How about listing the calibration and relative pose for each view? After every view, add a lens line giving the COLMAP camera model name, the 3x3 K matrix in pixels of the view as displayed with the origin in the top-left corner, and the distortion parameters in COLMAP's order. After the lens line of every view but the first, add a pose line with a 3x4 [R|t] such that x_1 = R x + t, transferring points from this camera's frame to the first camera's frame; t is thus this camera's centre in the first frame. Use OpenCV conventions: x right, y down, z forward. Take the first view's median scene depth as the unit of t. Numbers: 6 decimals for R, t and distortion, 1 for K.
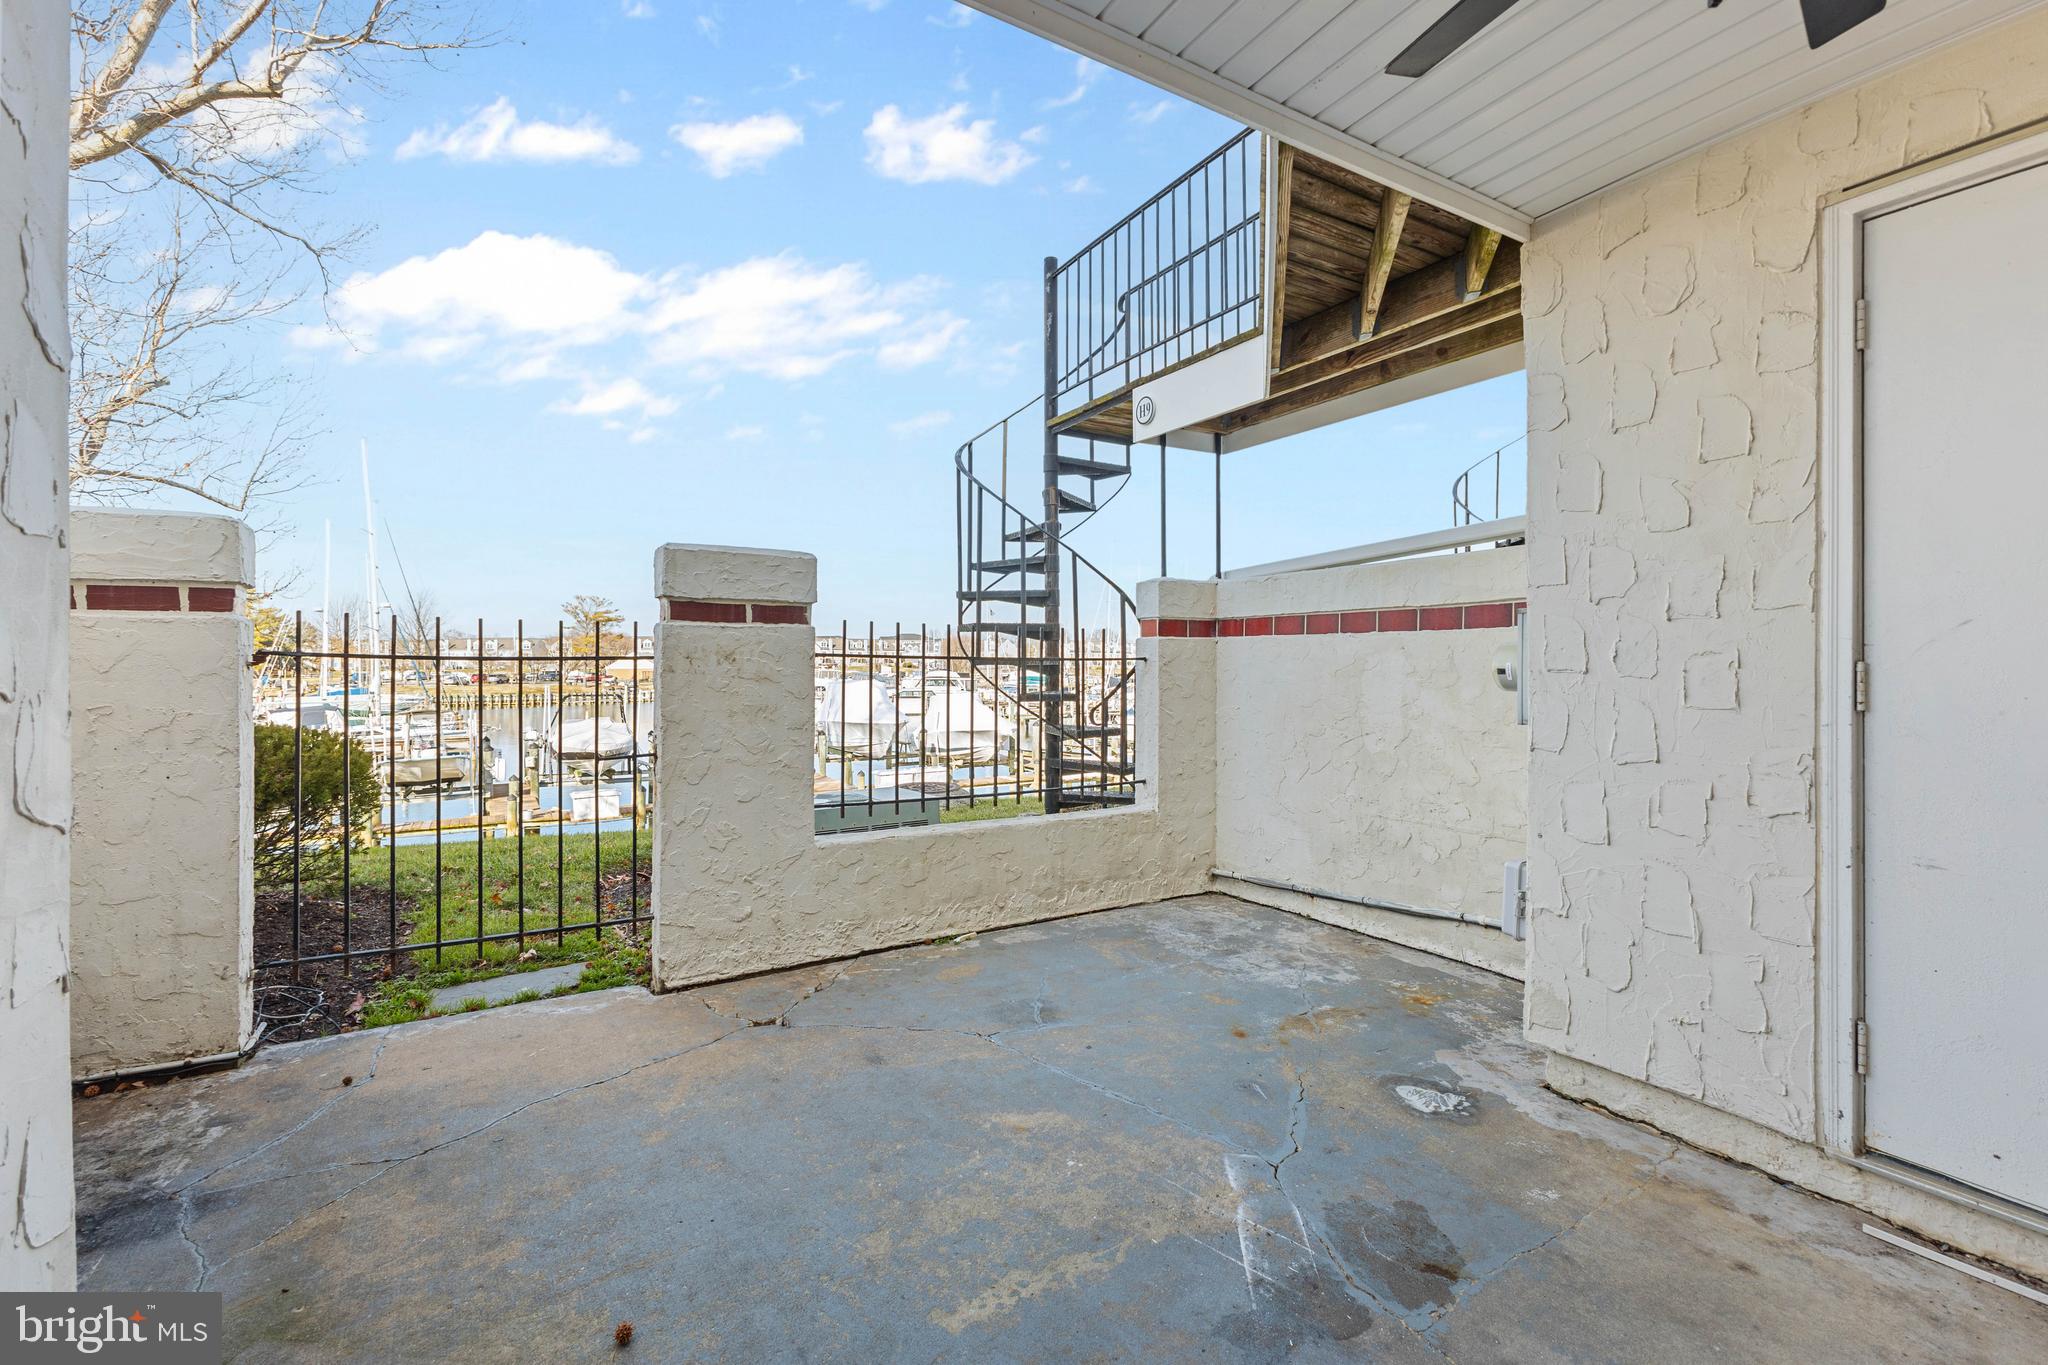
lens RADIAL K [[888.6, 0, 1027.0], [0, 888.6, 657.7], [0, 0, 1]] dist [0.010268, -0.000567]
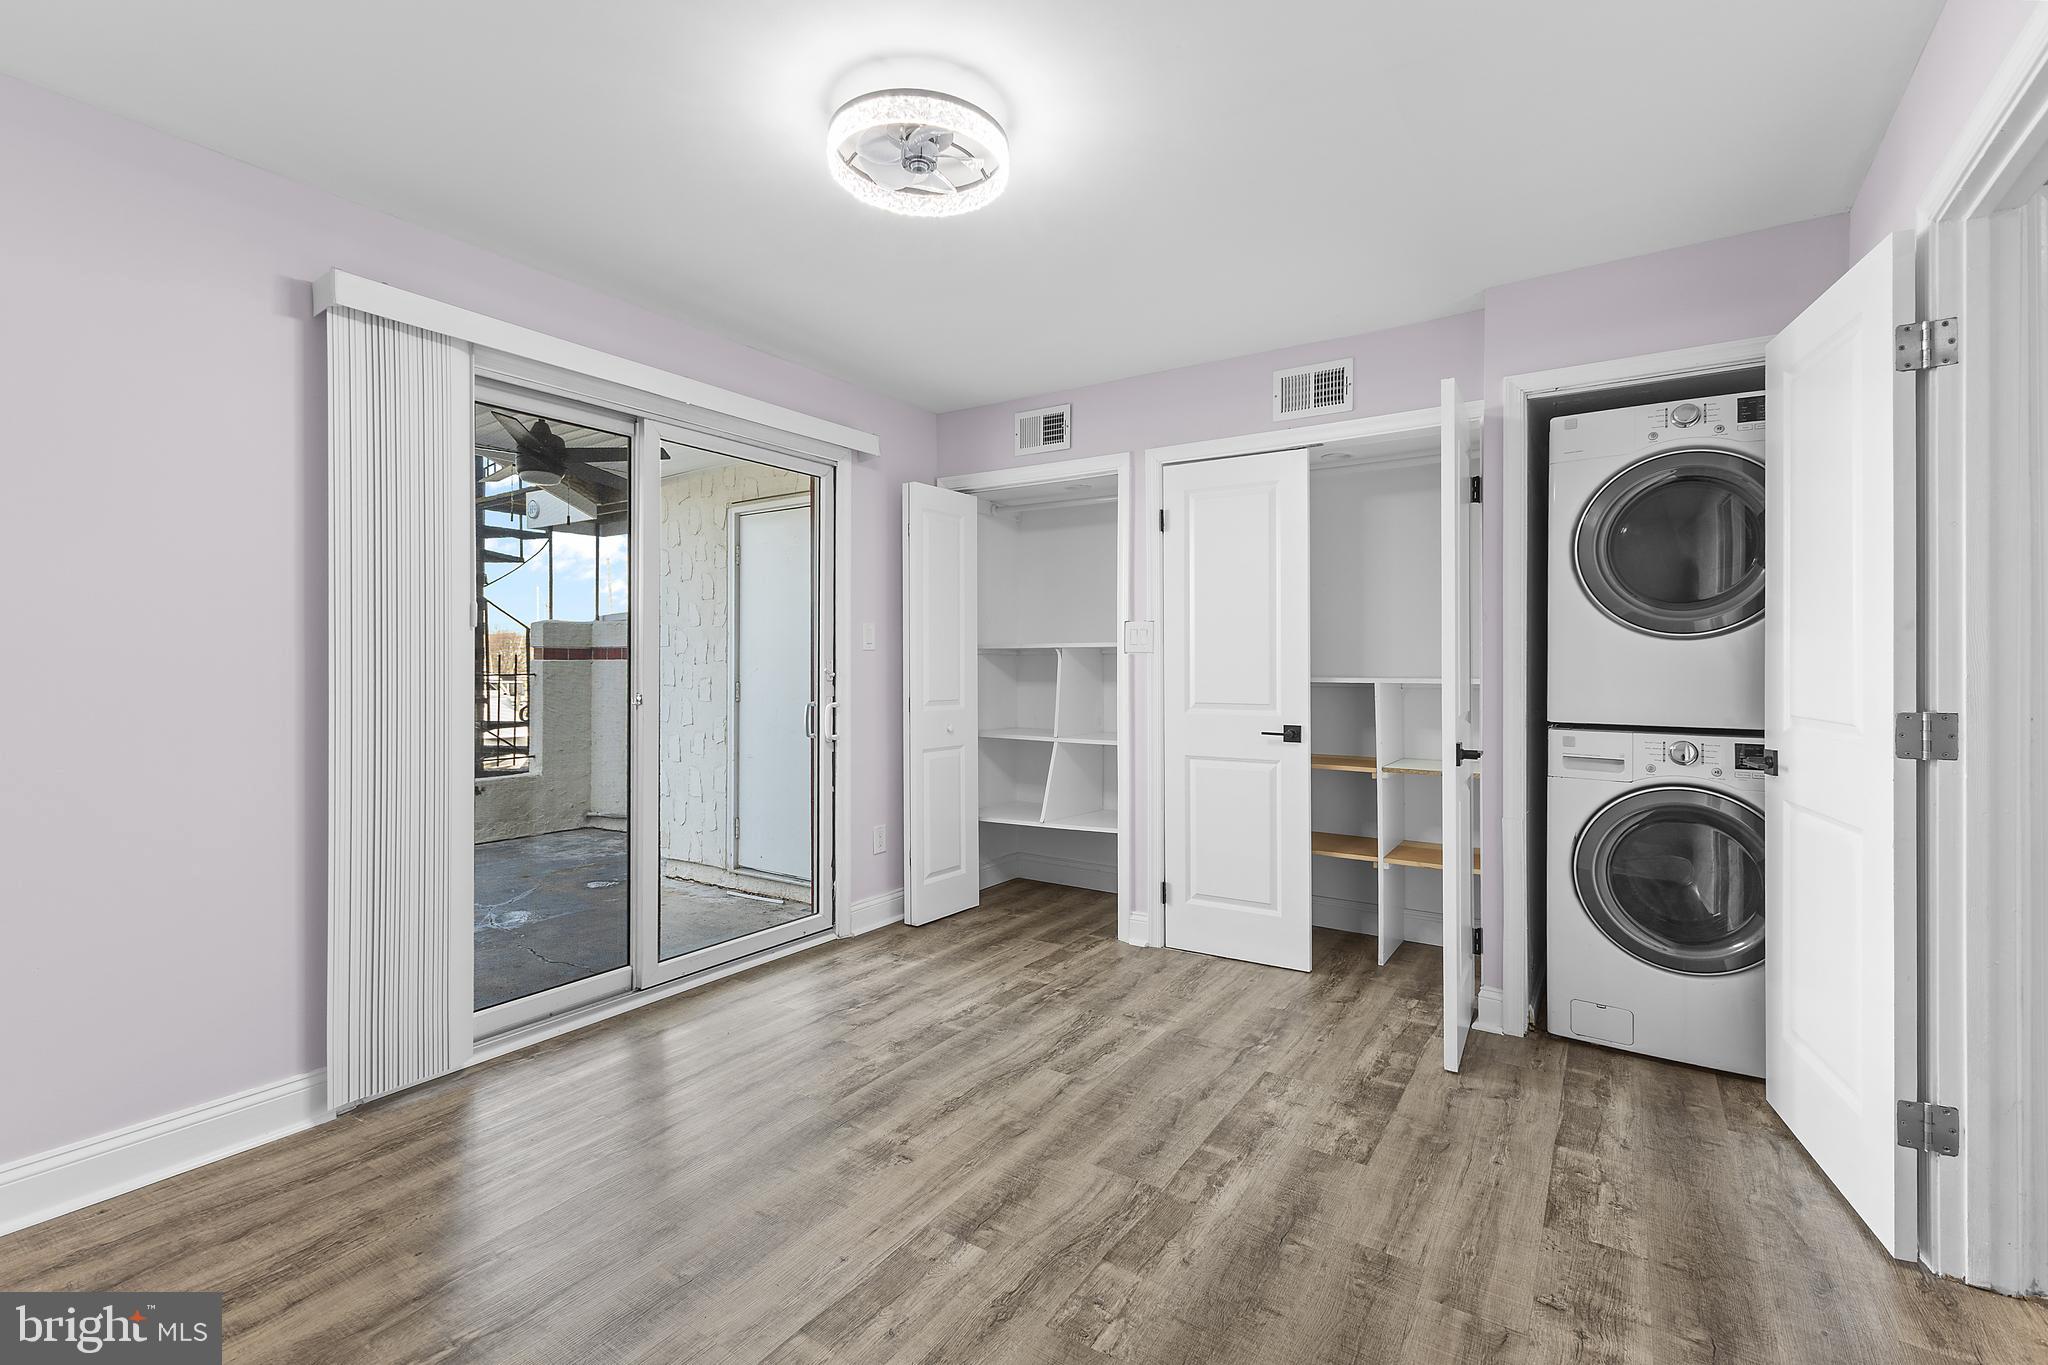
lens RADIAL K [[905.7, 0, 1021.2], [0, 905.7, 666.2], [0, 0, 1]] dist [0.005175, 0.000518]
pose [[0.905409, -0.000036, 0.424539, 0.289964], [-0.003732, 0.999961, 0.008044, -0.036175], [-0.424523, -0.008868, 0.905374, -0.931274]]
